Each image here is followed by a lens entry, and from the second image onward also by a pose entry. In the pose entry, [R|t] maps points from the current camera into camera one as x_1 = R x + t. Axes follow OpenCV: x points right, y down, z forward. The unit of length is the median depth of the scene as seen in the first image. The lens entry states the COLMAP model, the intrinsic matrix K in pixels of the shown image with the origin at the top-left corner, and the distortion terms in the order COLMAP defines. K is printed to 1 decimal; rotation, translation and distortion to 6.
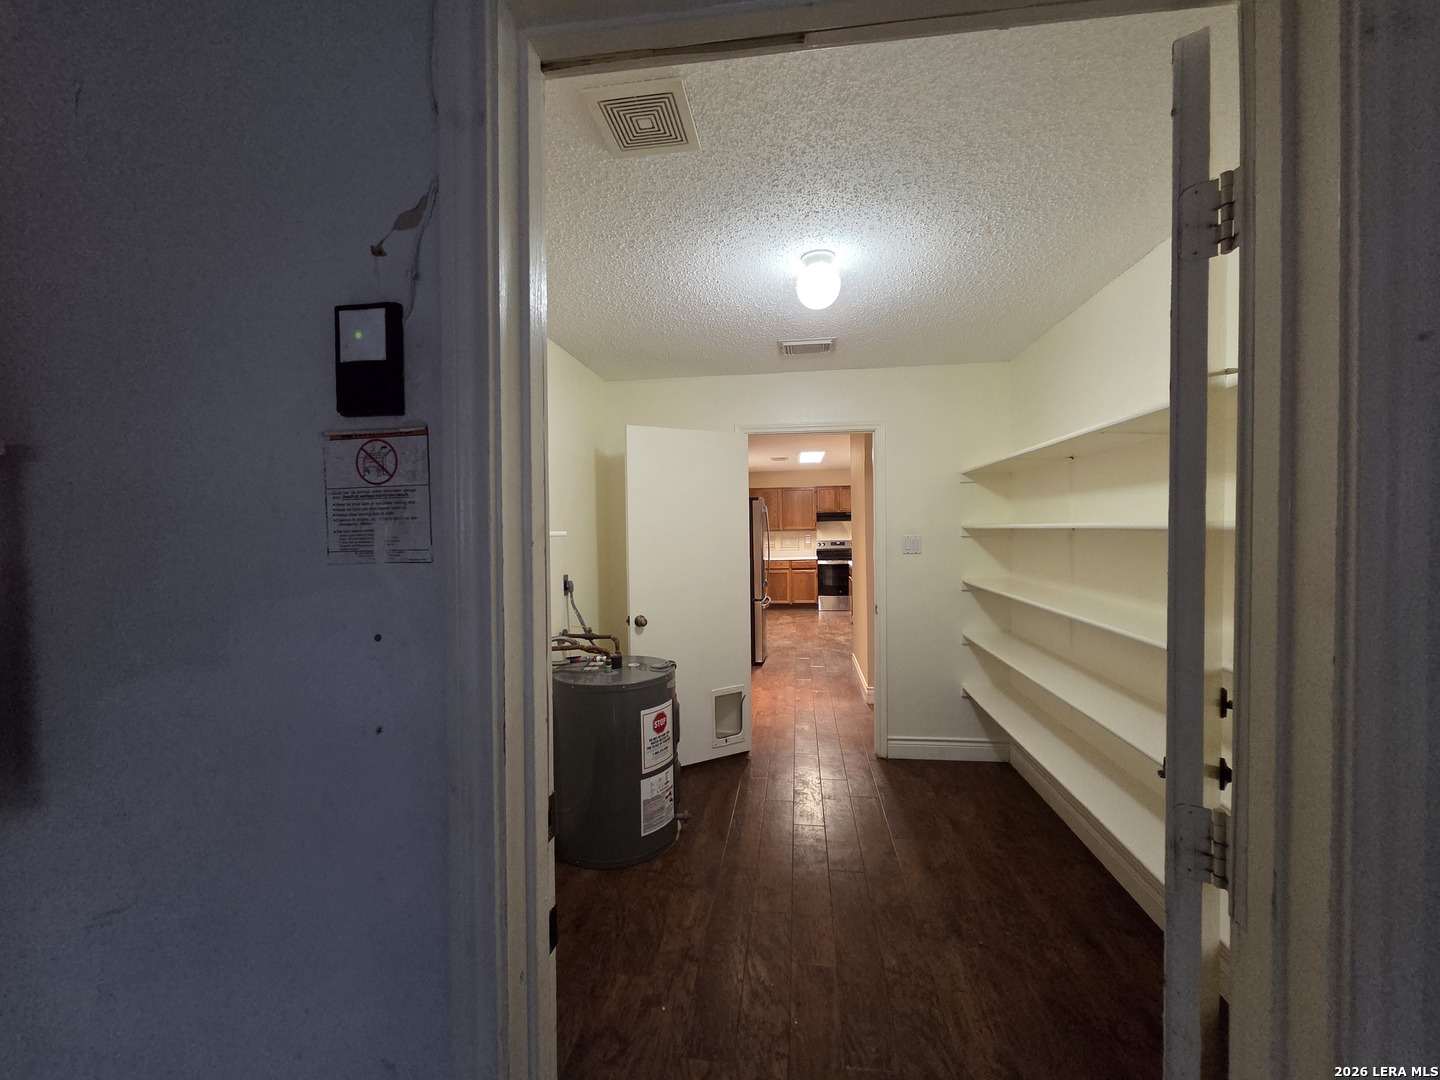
lens RADIAL K [[589.4, 0, 720.1], [0, 589.4, 537.6], [0, 0, 1]] dist [0.003966, 0.000116]
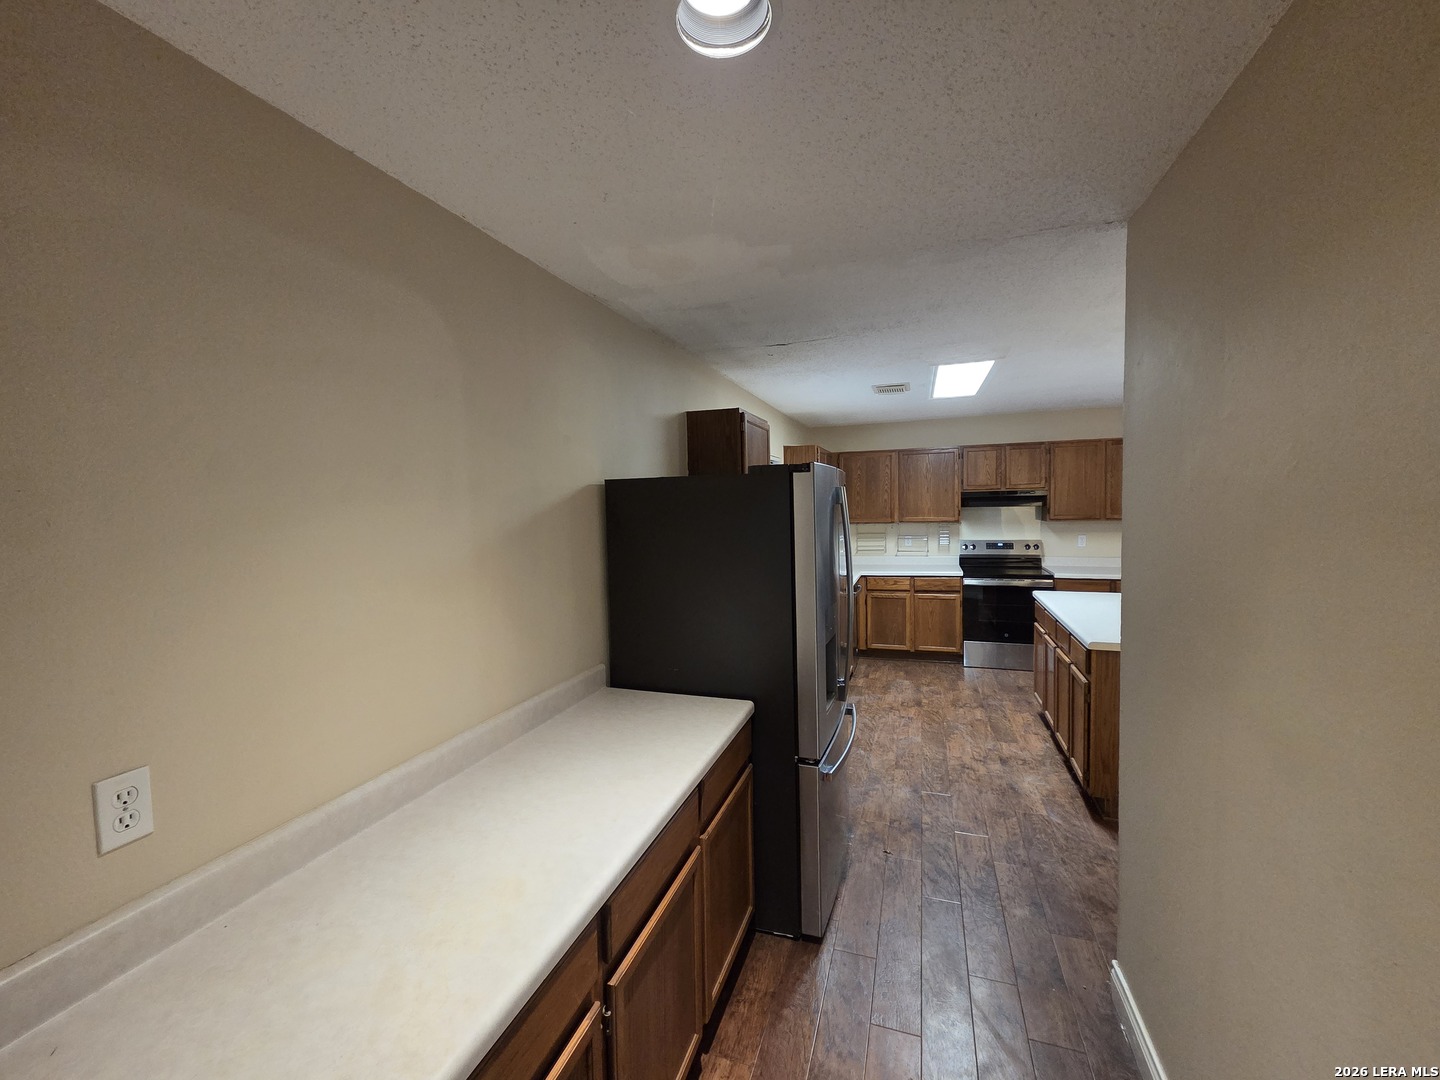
lens RADIAL K [[589.4, 0, 723.7], [0, 589.4, 539.0], [0, 0, 1]] dist [0.003966, 0.000116]
pose [[0.981144, 0.005898, -0.193188, 0.049123], [0.003142, 0.998916, 0.046451, -0.024663], [0.193252, -0.046182, 0.980062, 0.397448]]
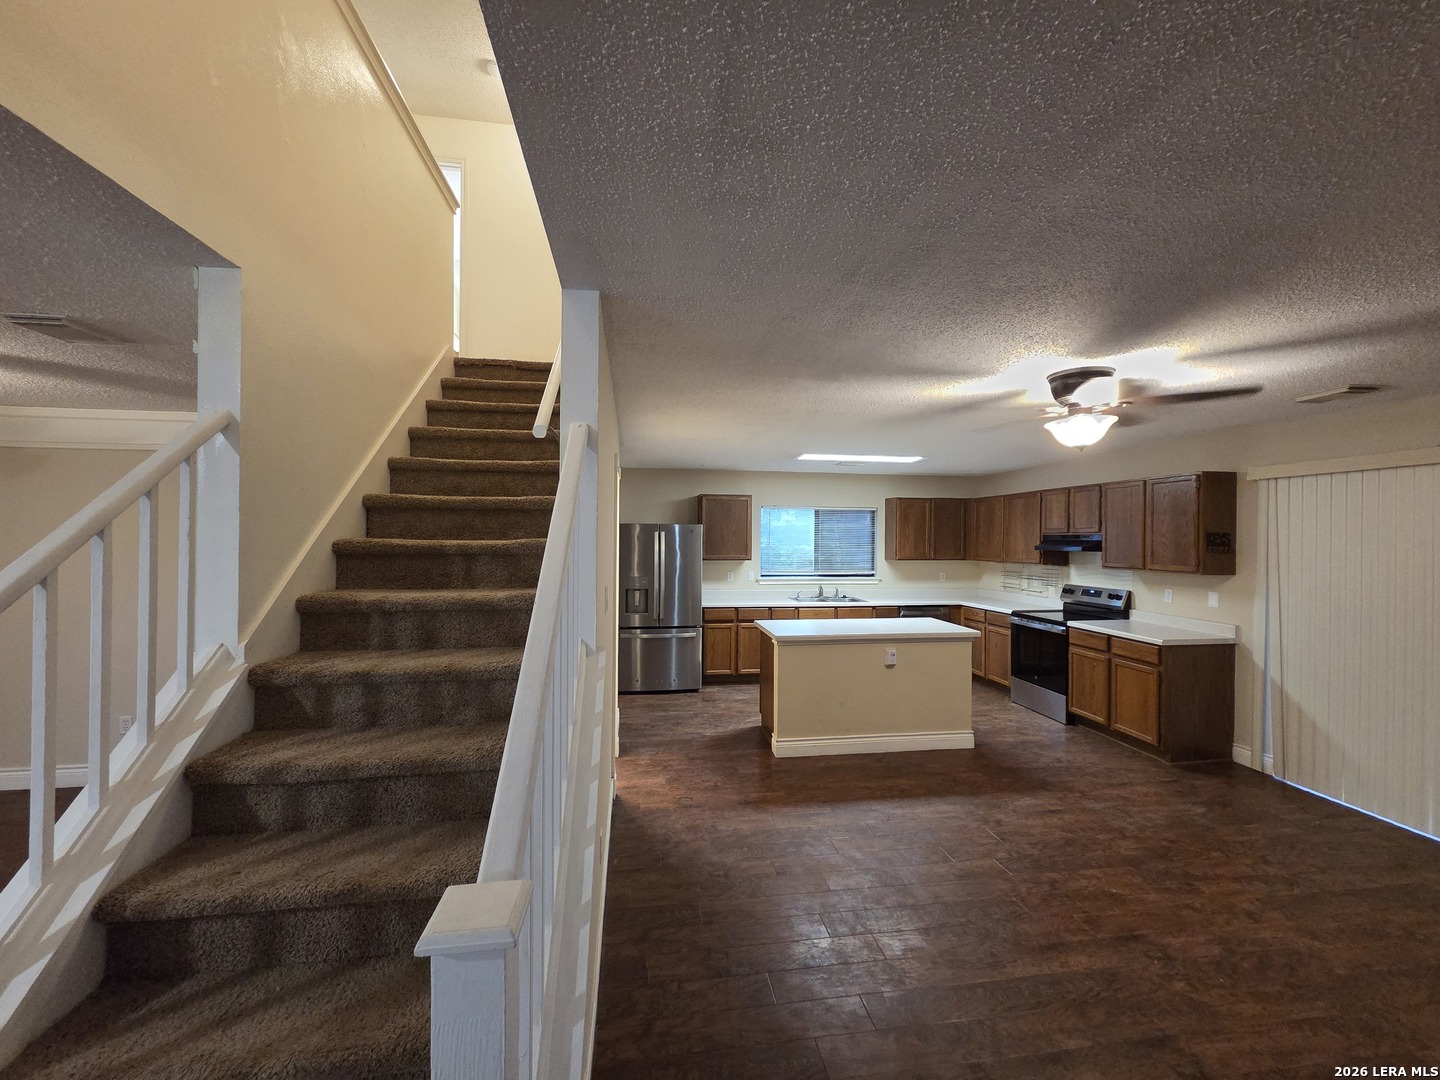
lens RADIAL K [[589.4, 0, 724.8], [0, 589.4, 537.5], [0, 0, 1]] dist [0.003966, 0.000116]
pose [[0.284889, 0.015511, -0.958435, 0.638164], [-0.031975, 0.999466, 0.006671, -0.034200], [0.958027, 0.028746, 0.285233, 0.538052]]
